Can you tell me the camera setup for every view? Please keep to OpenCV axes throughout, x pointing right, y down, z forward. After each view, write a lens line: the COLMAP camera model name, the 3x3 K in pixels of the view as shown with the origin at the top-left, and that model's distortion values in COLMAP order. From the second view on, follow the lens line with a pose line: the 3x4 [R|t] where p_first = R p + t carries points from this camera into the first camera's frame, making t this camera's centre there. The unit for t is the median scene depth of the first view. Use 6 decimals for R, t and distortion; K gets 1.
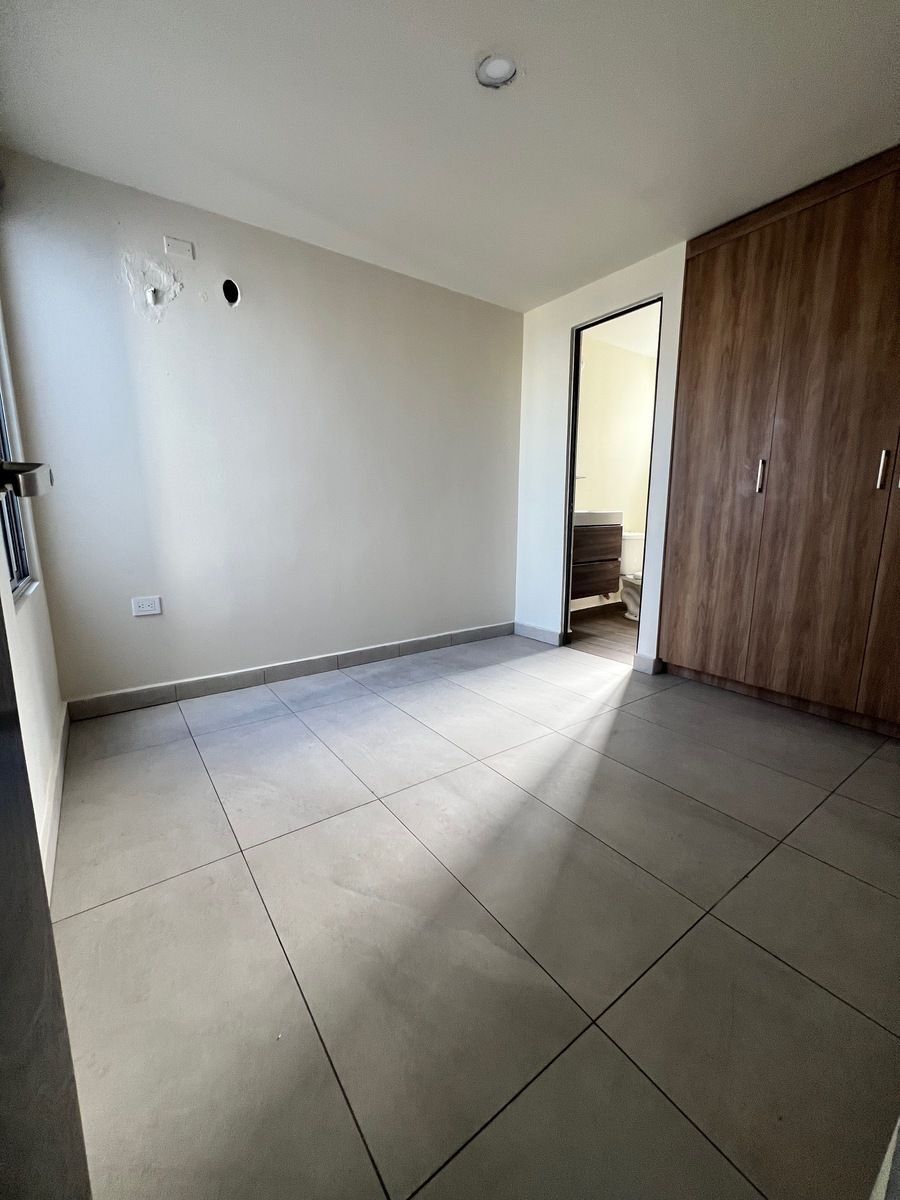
lens RADIAL K [[480.1, 0, 450.2], [0, 480.1, 599.2], [0, 0, 1]] dist [0.000305, 0.000680]
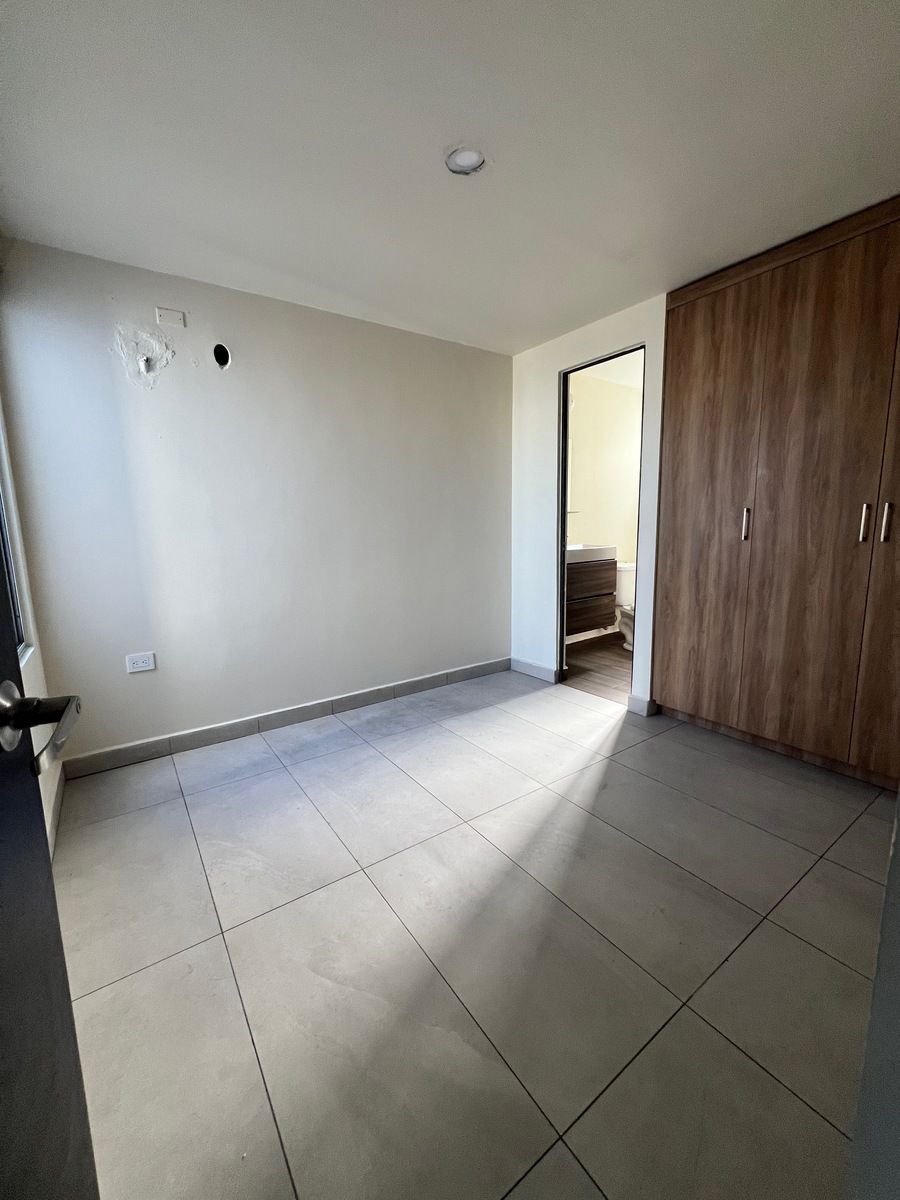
lens RADIAL K [[480.1, 0, 450.7], [0, 480.1, 598.0], [0, 0, 1]] dist [0.000305, 0.000680]
pose [[0.999723, -0.016849, -0.016461, 0.046347], [0.016438, 0.999557, -0.024812, -0.091683], [0.016872, 0.024535, 0.999557, -0.010256]]
